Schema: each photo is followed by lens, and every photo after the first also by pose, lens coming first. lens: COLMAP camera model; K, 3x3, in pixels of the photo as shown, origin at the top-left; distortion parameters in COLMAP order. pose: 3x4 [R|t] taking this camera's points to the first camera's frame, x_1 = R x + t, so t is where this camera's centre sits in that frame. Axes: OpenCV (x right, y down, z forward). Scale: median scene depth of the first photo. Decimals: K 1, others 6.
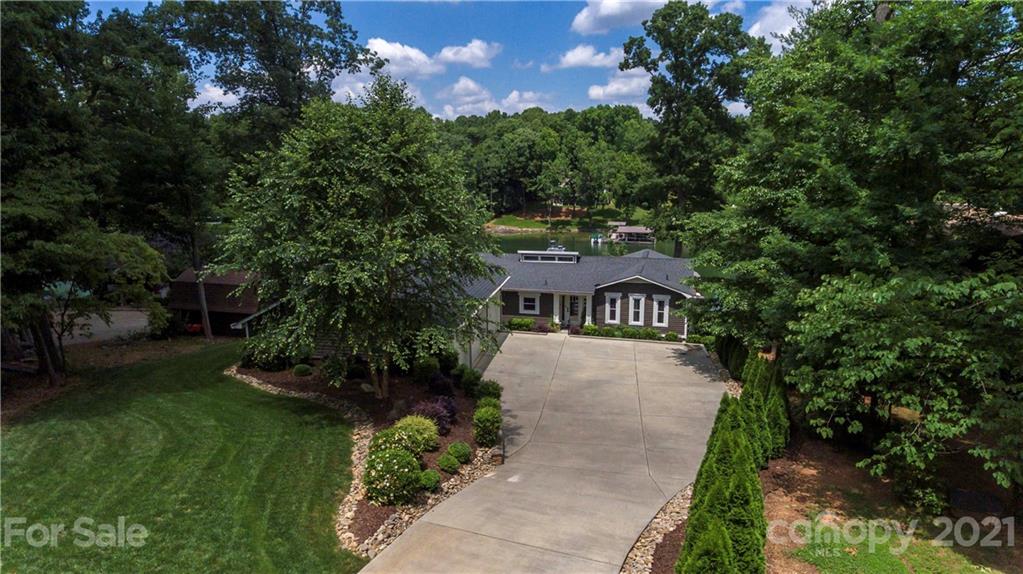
lens RADIAL K [[597.0, 0, 514.2], [0, 597.0, 288.2], [0, 0, 1]] dist [-0.004261, 0.000211]
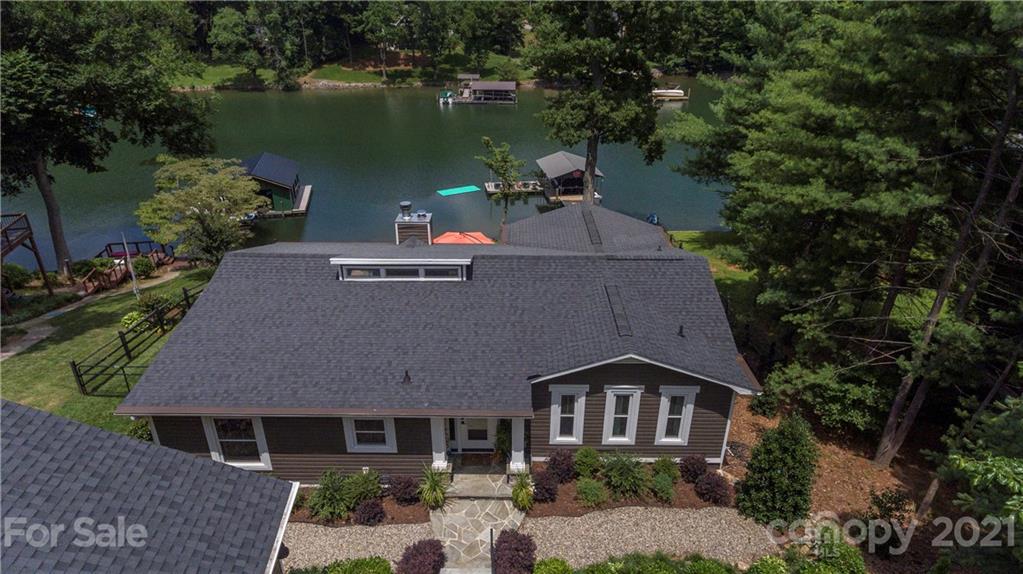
lens RADIAL K [[597.0, 0, 515.2], [0, 597.0, 288.7], [0, 0, 1]] dist [-0.004261, 0.000211]
pose [[0.965587, -0.104374, 0.238217, 0.021882], [0.039310, 0.963987, 0.263028, -0.107316], [-0.257091, -0.244612, 0.934917, 0.394933]]
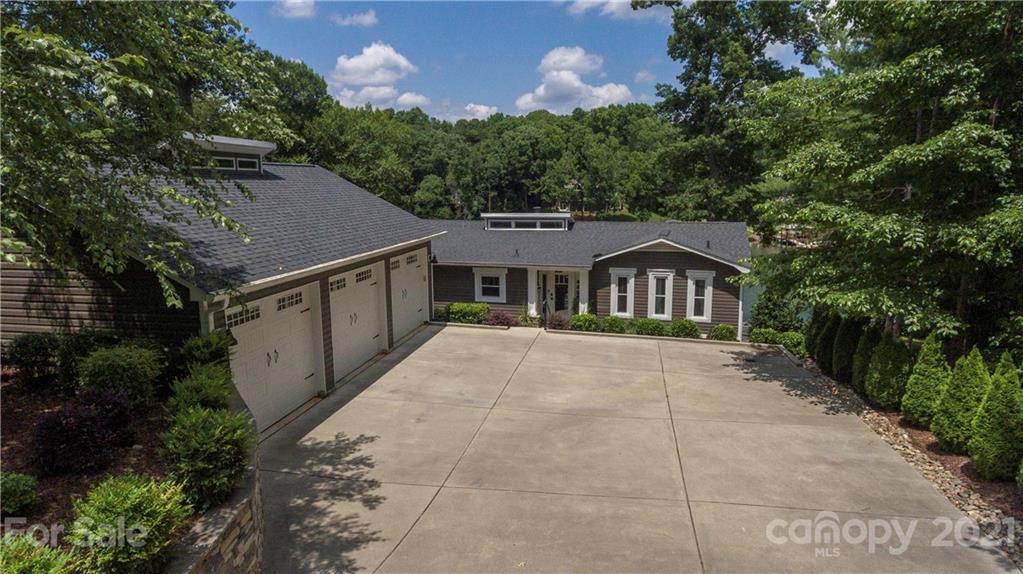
lens RADIAL K [[622.1, 0, 516.4], [0, 622.1, 287.8], [0, 0, 1]] dist [0.005616, 0.002621]
pose [[0.999932, 0.000542, -0.011661, 0.038558], [-0.000952, 0.999379, -0.035210, 0.032431], [0.011635, 0.035219, 0.999312, 0.215521]]
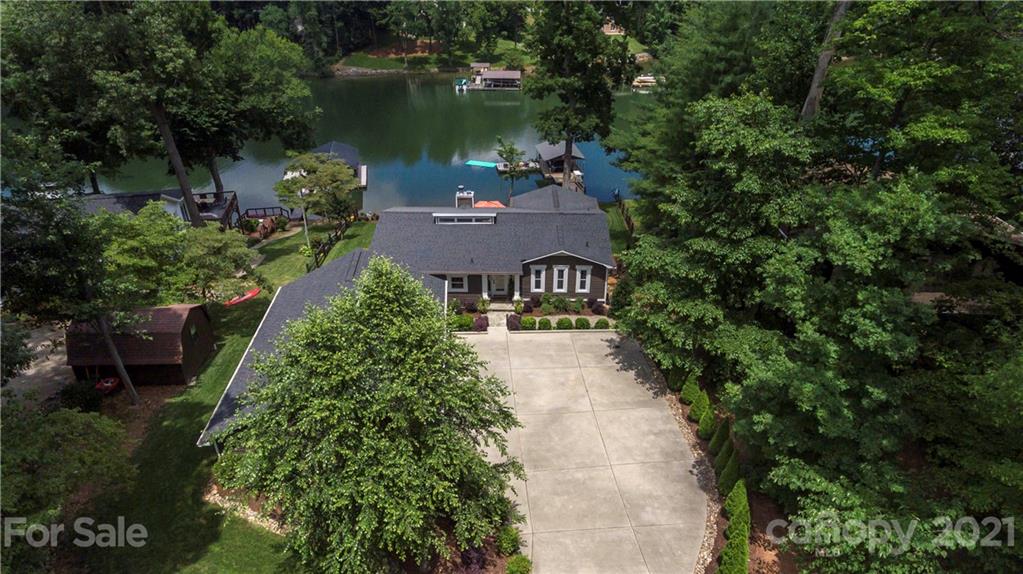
lens RADIAL K [[597.0, 0, 510.4], [0, 597.0, 286.1], [0, 0, 1]] dist [-0.004261, 0.000211]
pose [[0.969858, -0.114752, 0.214960, -0.065942], [0.043895, 0.950016, 0.309099, -0.173848], [-0.239686, -0.290346, 0.926418, 0.031734]]
